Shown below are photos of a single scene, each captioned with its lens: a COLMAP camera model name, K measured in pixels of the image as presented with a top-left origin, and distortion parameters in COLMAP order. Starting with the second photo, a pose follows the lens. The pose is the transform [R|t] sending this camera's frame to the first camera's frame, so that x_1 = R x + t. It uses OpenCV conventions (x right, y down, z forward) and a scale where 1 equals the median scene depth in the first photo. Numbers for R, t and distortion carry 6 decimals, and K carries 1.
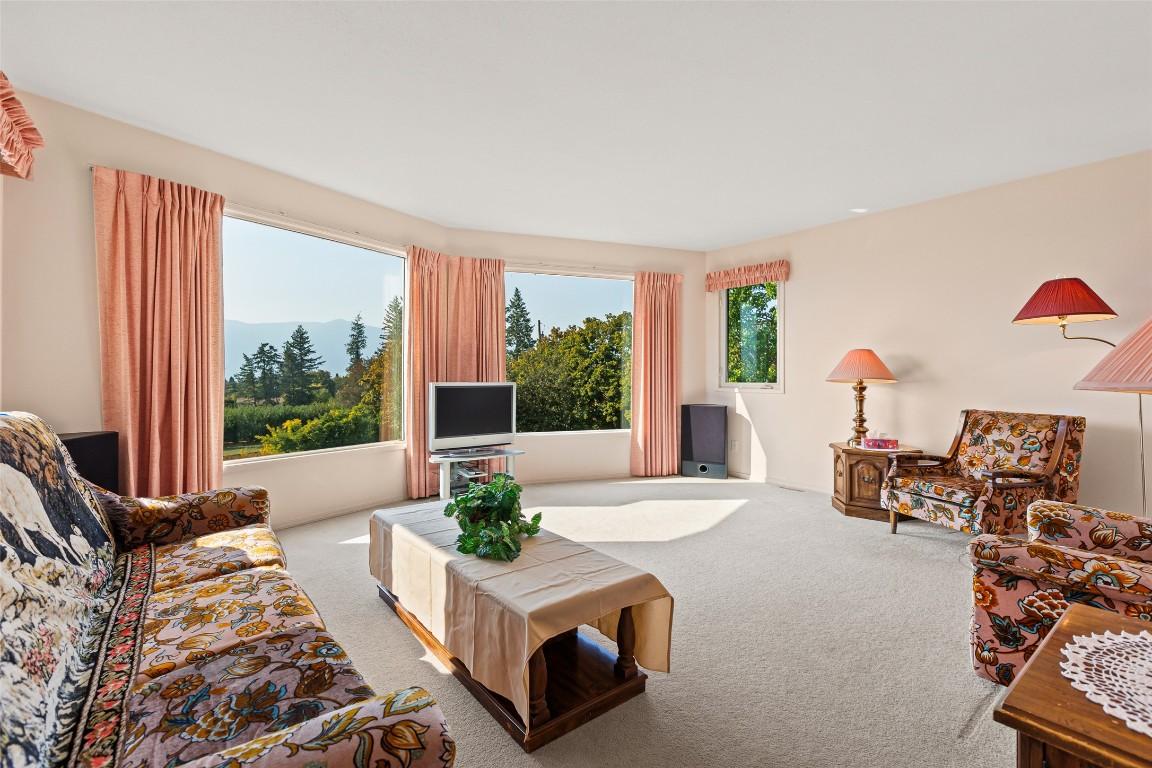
lens RADIAL K [[517.1, 0, 575.4], [0, 517.1, 374.3], [0, 0, 1]] dist [0.002389, 0.000787]
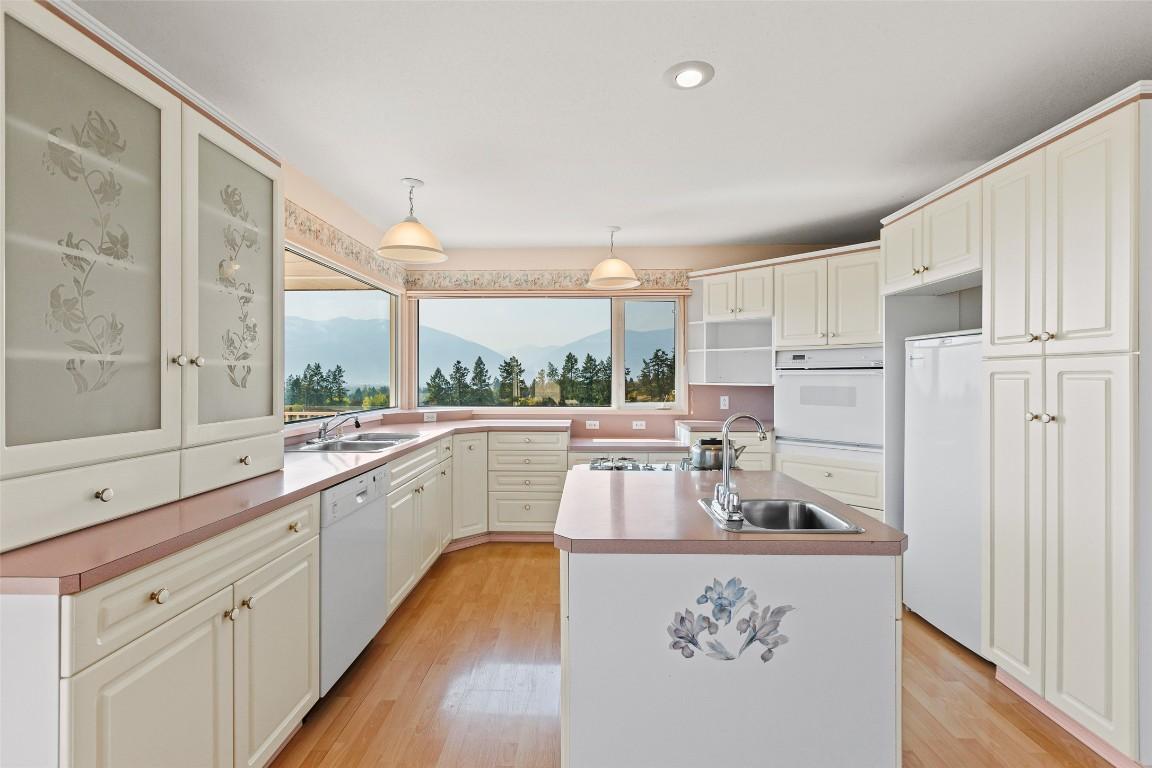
lens RADIAL K [[517.1, 0, 575.4], [0, 517.1, 374.3], [0, 0, 1]] dist [0.002389, 0.000787]
pose [[0.773857, -0.004055, -0.633348, -0.023271], [0.003534, 0.999992, -0.002084, -0.004909], [0.633351, -0.000626, 0.773864, -0.073807]]
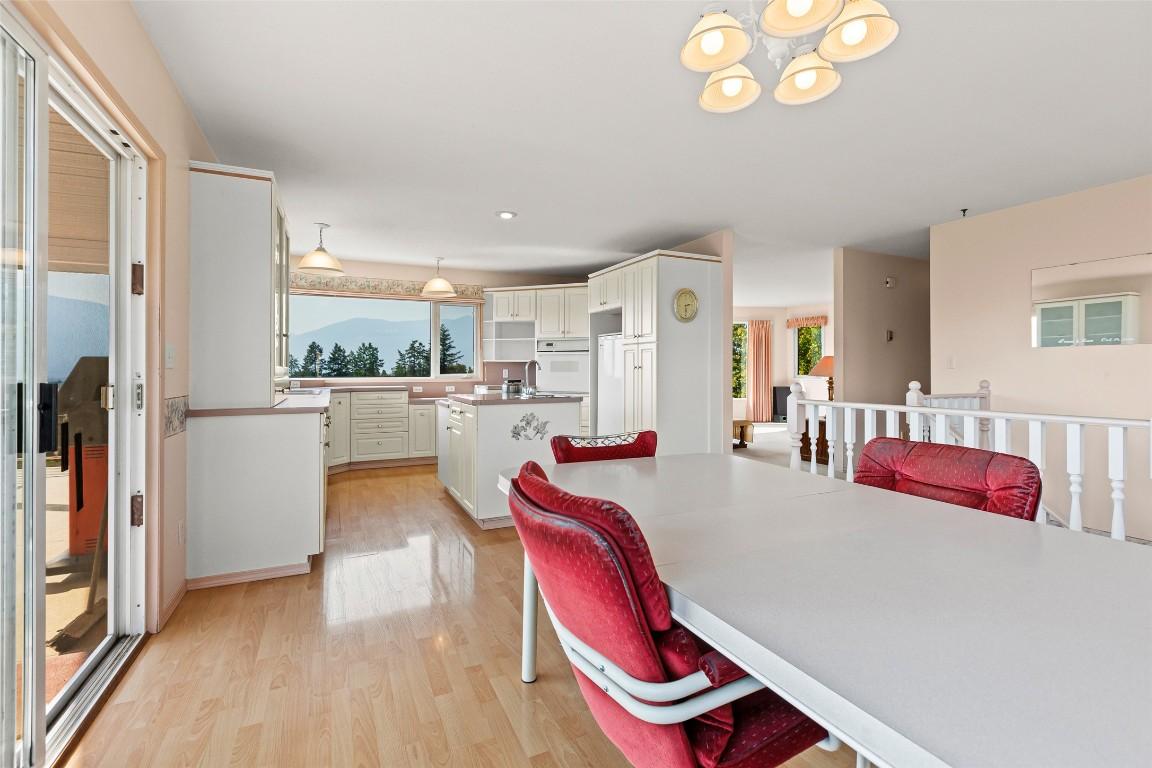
lens RADIAL K [[517.6, 0, 576.5], [0, 517.6, 368.1], [0, 0, 1]] dist [-0.000860, -0.000010]
pose [[0.975734, -0.000984, -0.218958, -0.010543], [0.001422, 0.999997, 0.001845, -0.001728], [0.218955, -0.002112, 0.975733, -0.121134]]
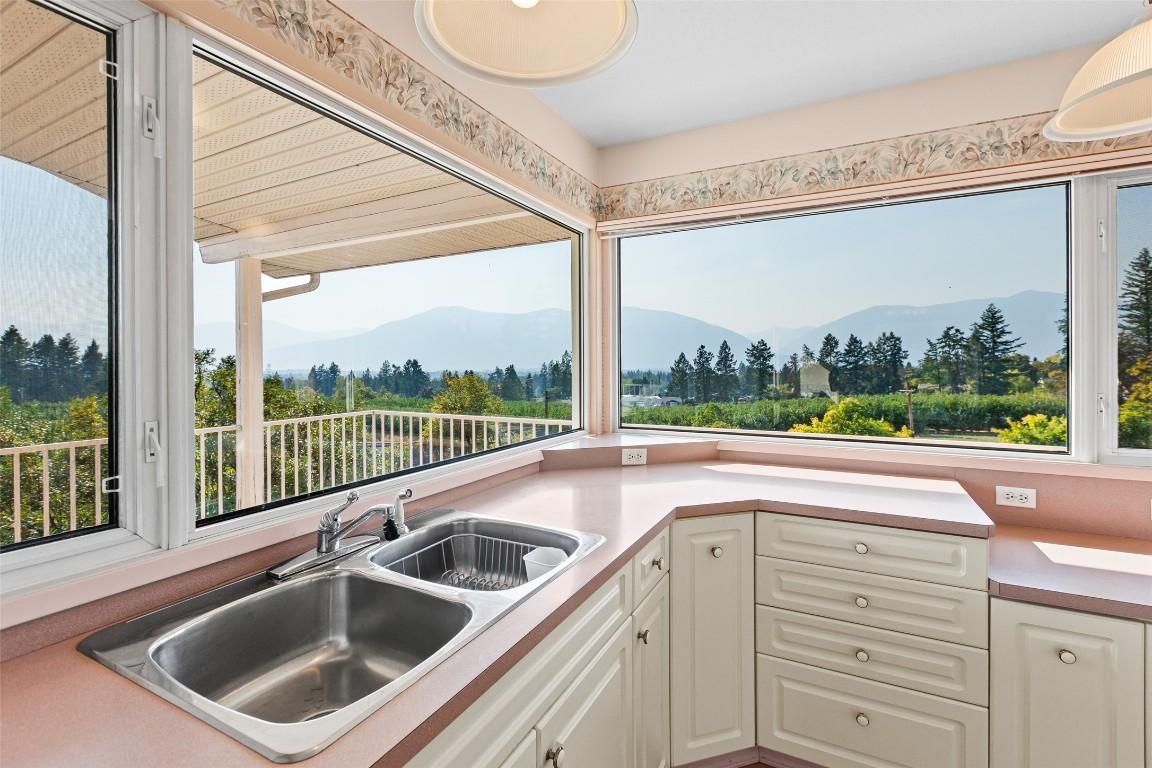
lens RADIAL K [[520.9, 0, 578.3], [0, 520.9, 360.8], [0, 0, 1]] dist [-0.000550, -0.000134]
pose [[0.415053, -0.004669, -0.909785, -0.057979], [0.008334, 0.999964, -0.001330, -0.006209], [0.909759, -0.007030, 0.415077, -0.045256]]
